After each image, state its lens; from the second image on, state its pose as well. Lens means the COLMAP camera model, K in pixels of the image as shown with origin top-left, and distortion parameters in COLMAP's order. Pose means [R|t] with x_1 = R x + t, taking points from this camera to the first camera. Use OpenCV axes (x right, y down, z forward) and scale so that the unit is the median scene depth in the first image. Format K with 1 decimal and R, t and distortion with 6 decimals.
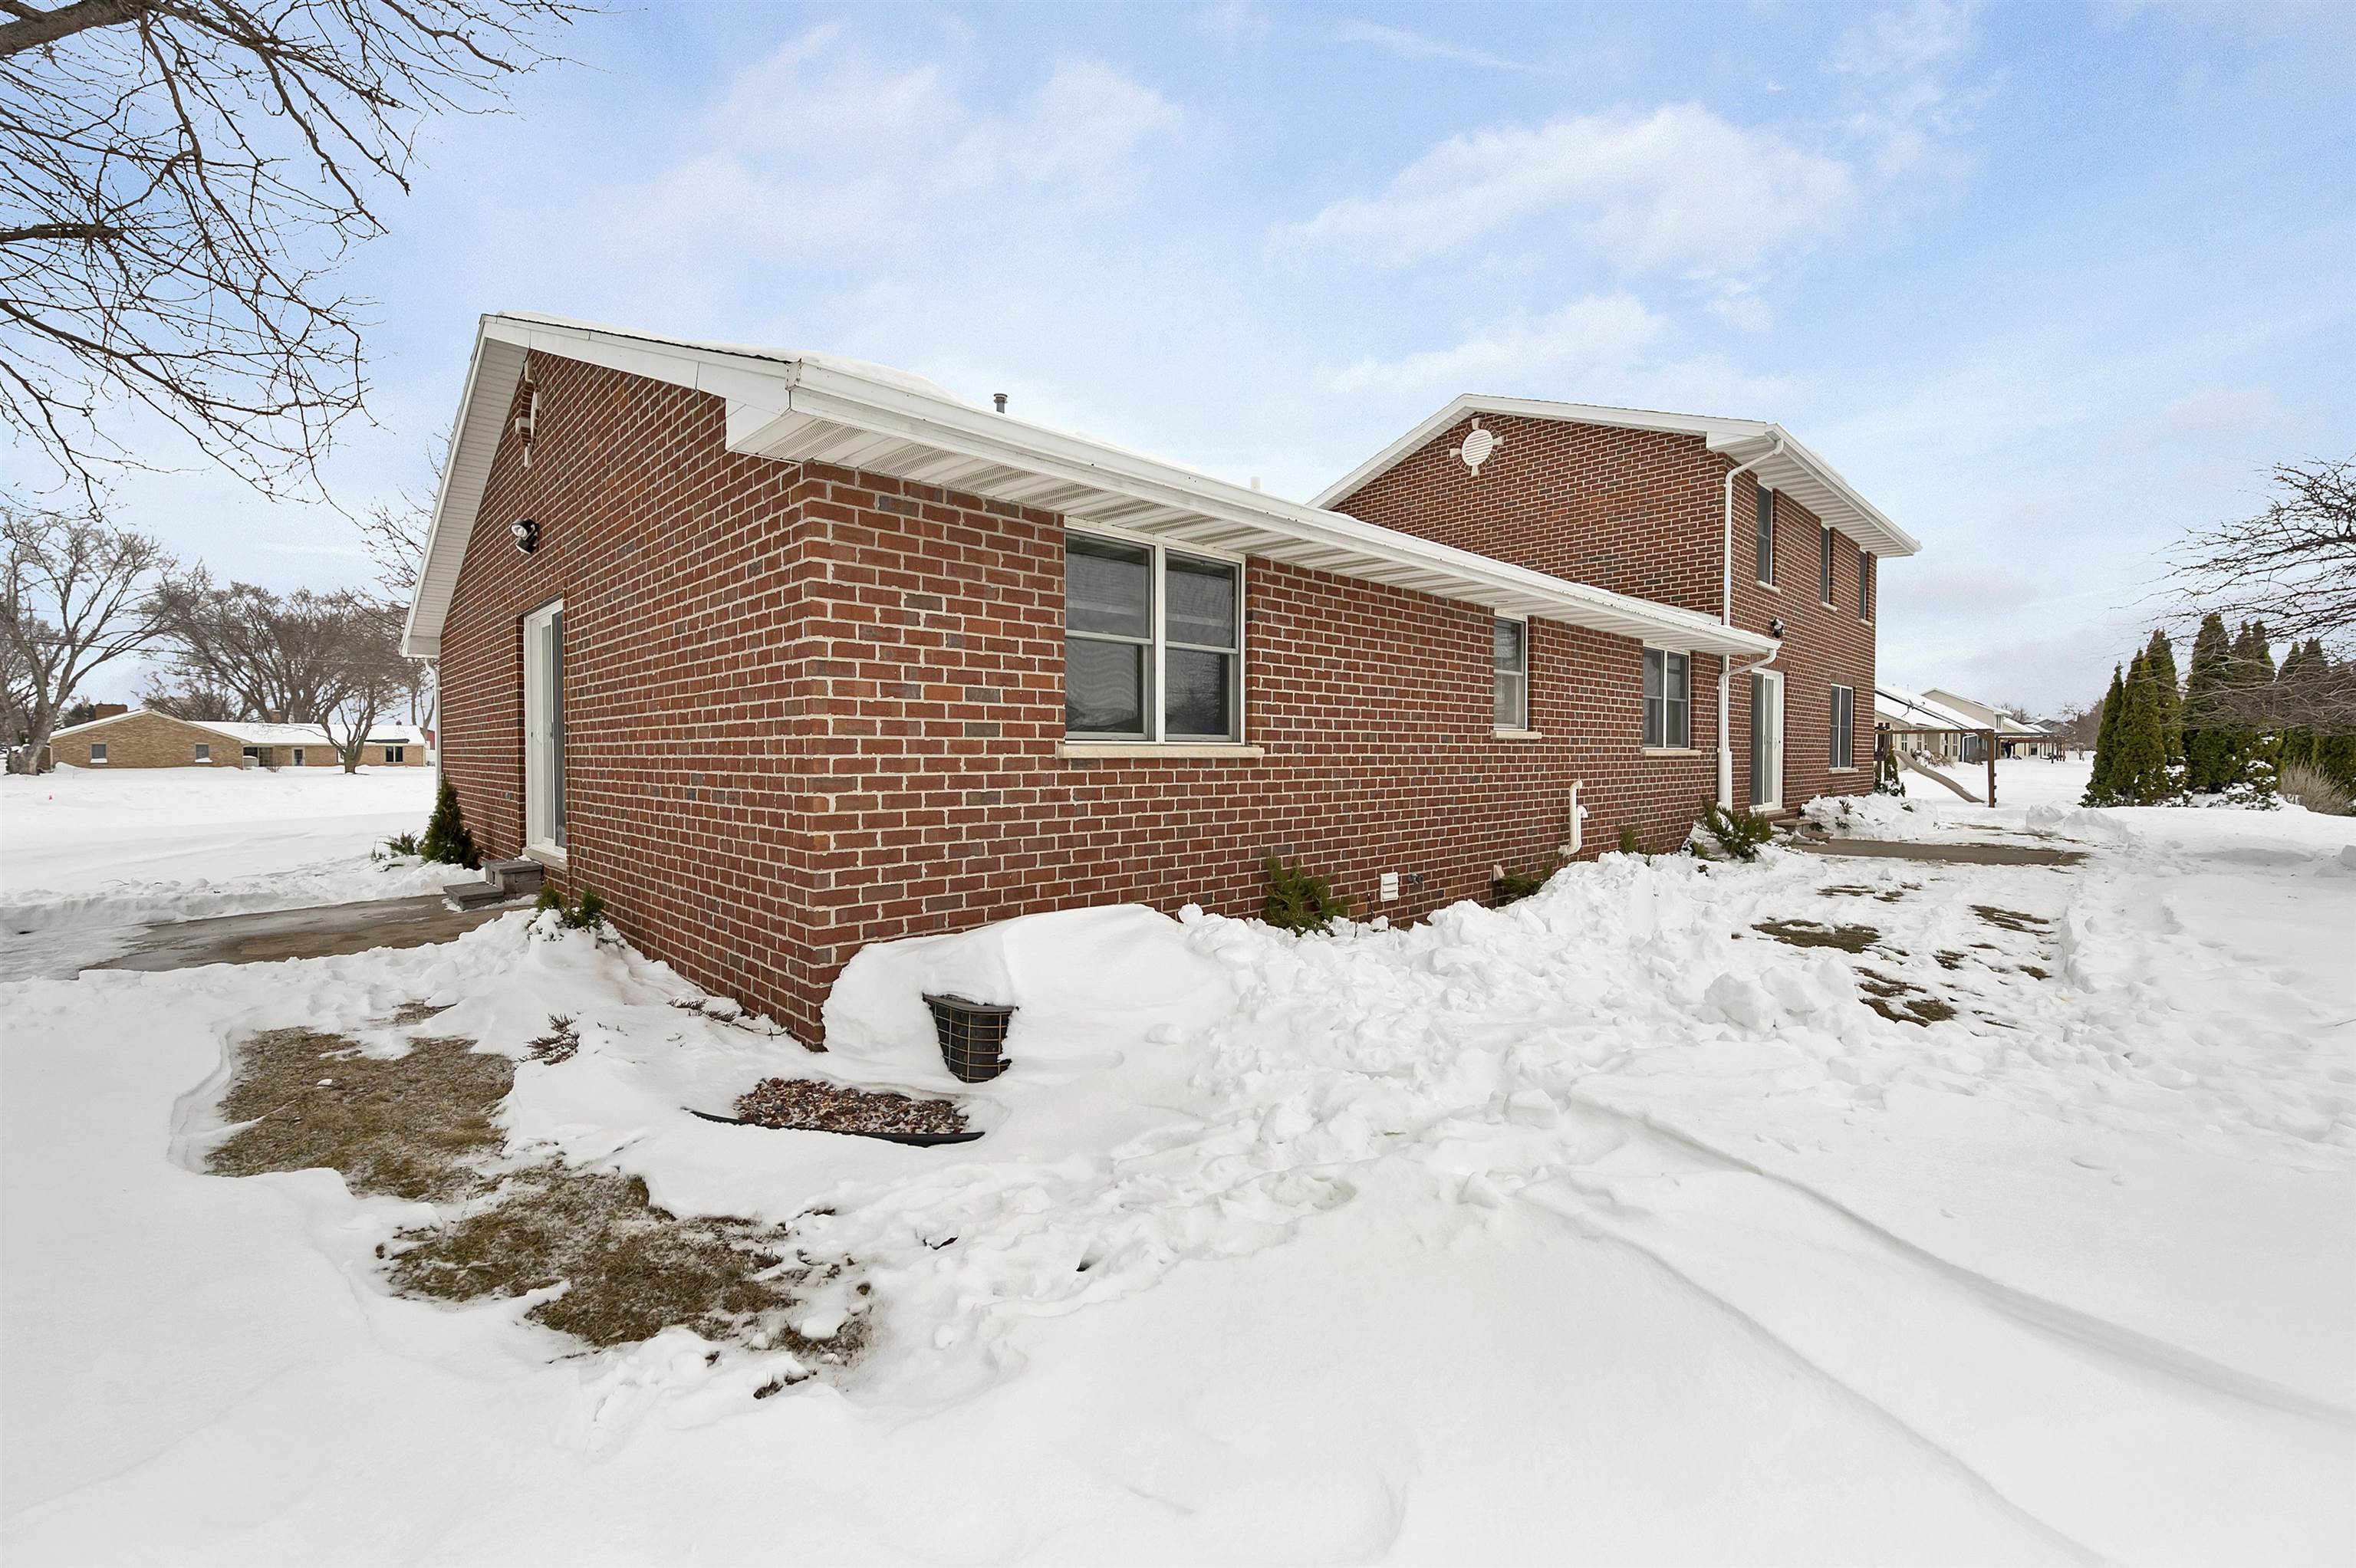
lens RADIAL K [[953.7, 0, 1158.0], [0, 953.7, 771.0], [0, 0, 1]] dist [0.001877, -0.000844]
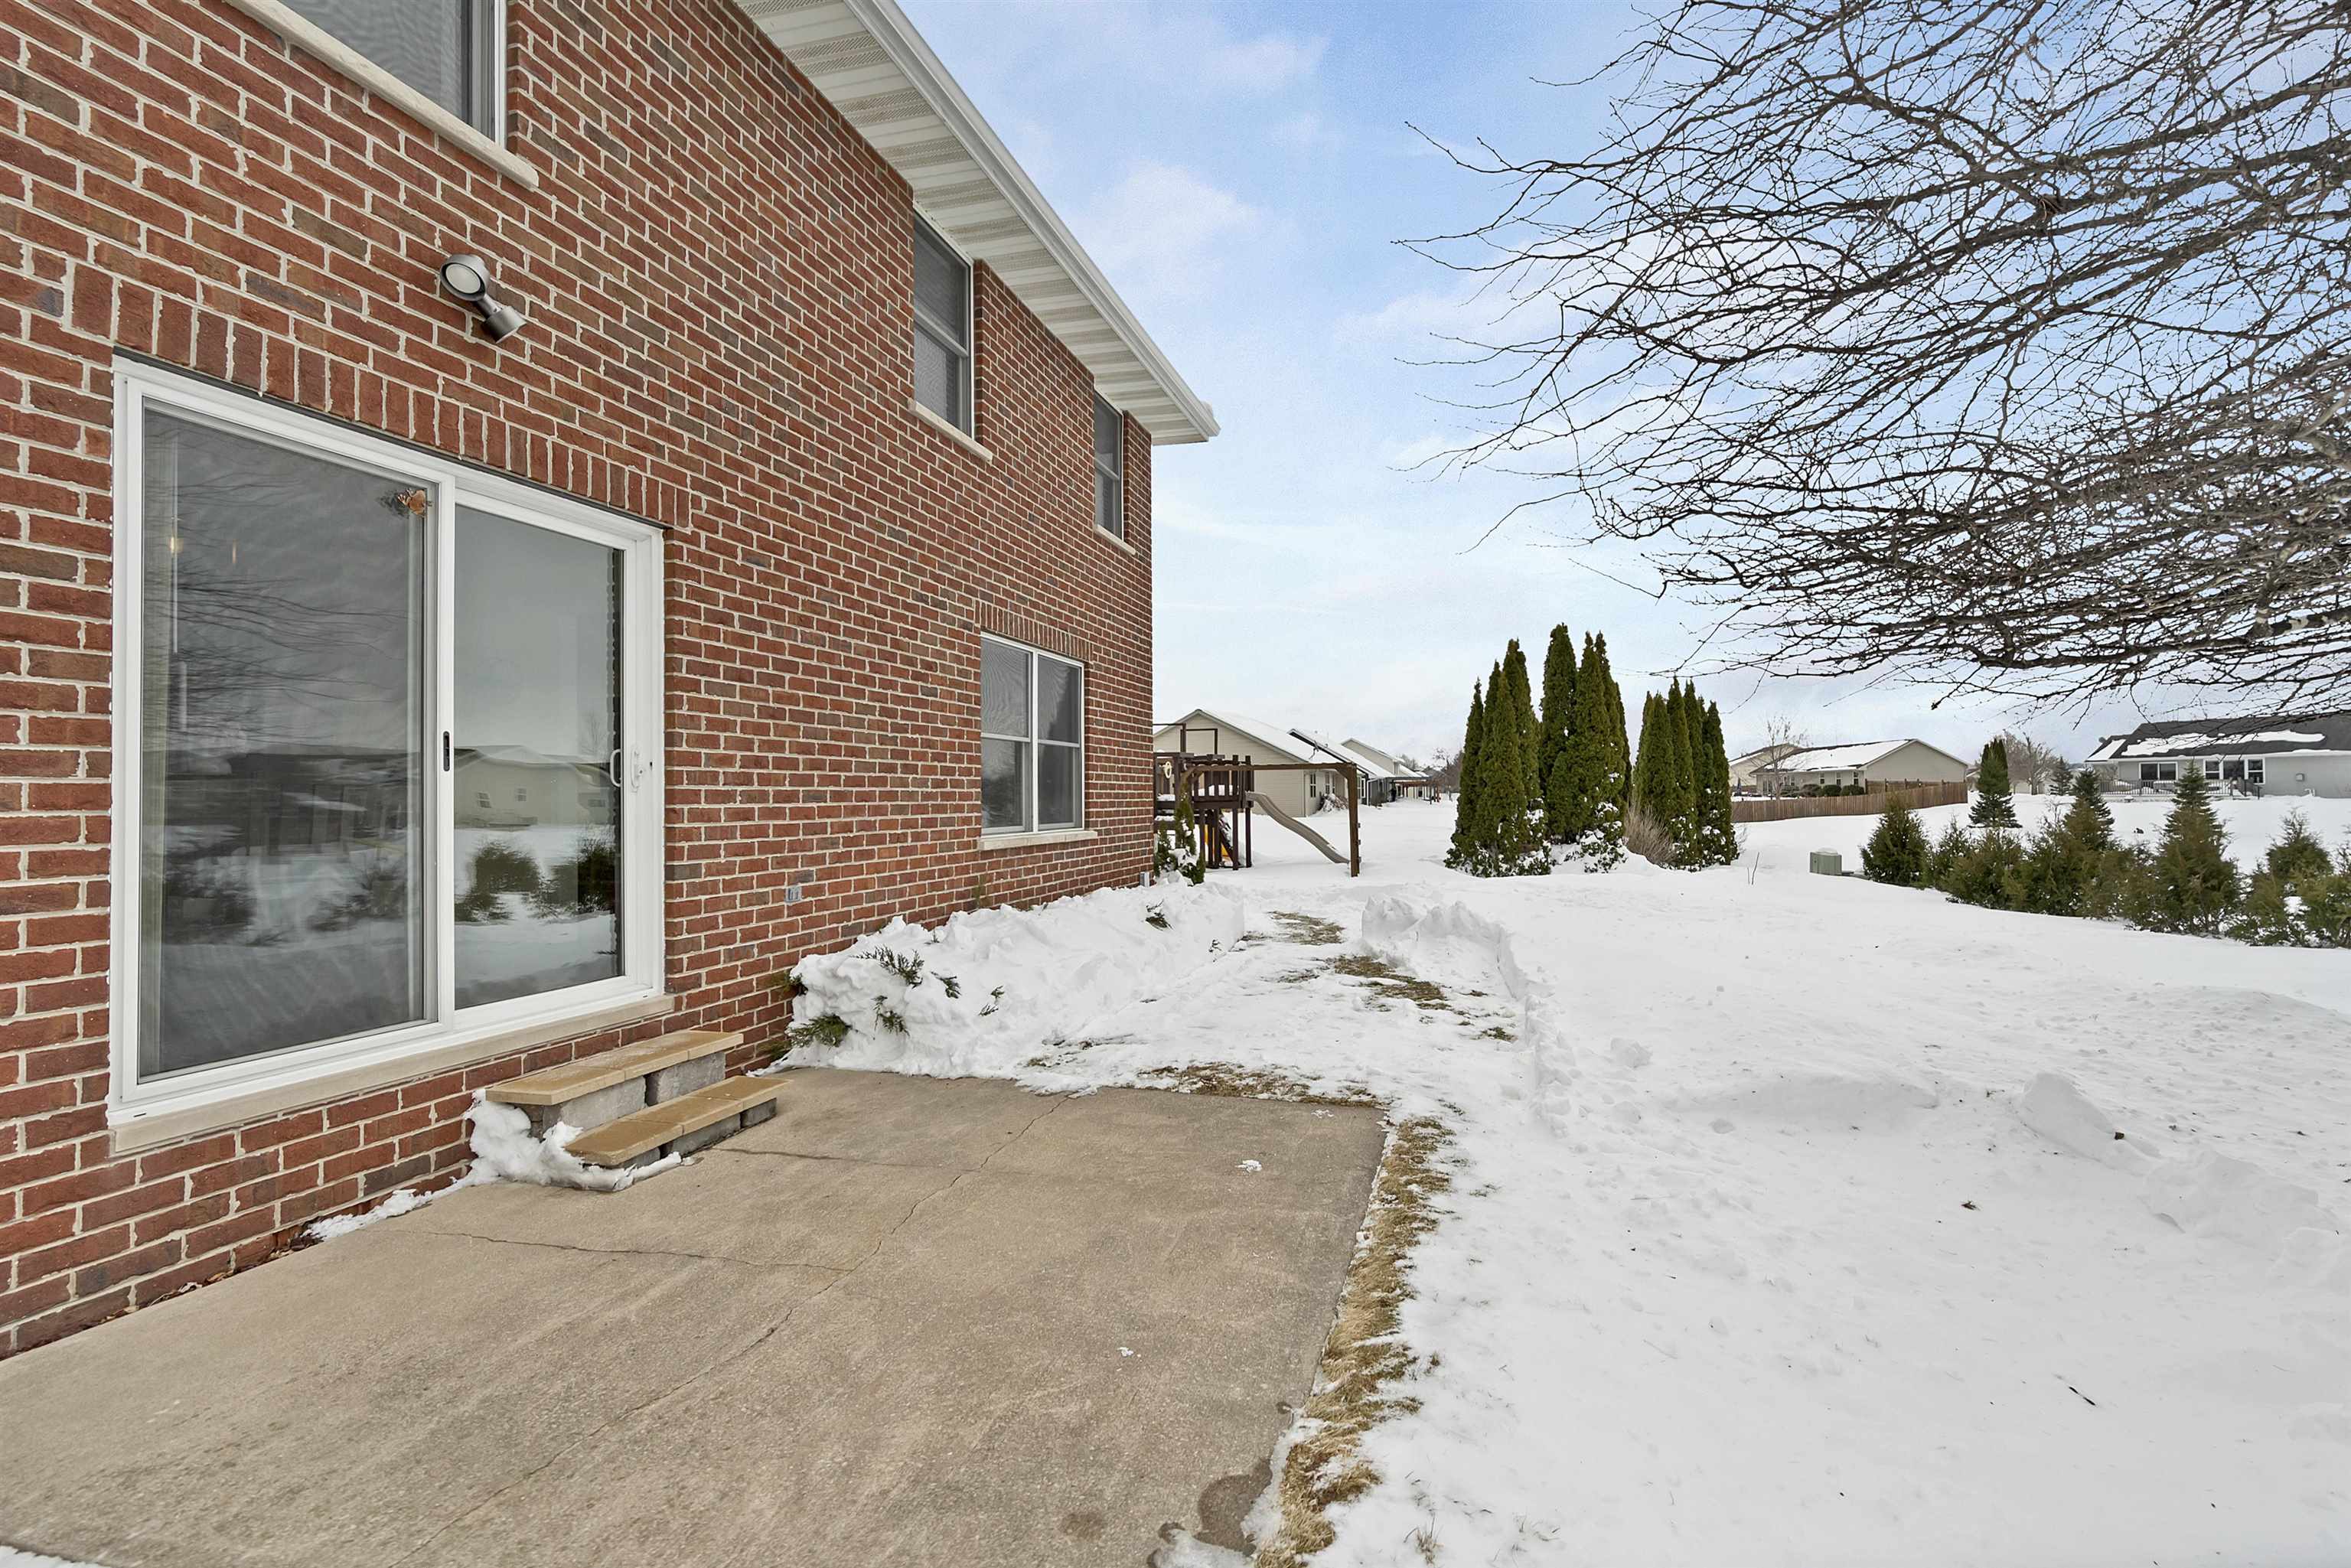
lens RADIAL K [[951.7, 0, 1187.3], [0, 951.7, 788.8], [0, 0, 1]] dist [0.001877, -0.000844]
pose [[0.877410, -0.003945, 0.479725, 0.430542], [0.018525, 0.999499, -0.025663, -0.007839], [-0.479383, 0.031404, 0.877044, 0.440539]]
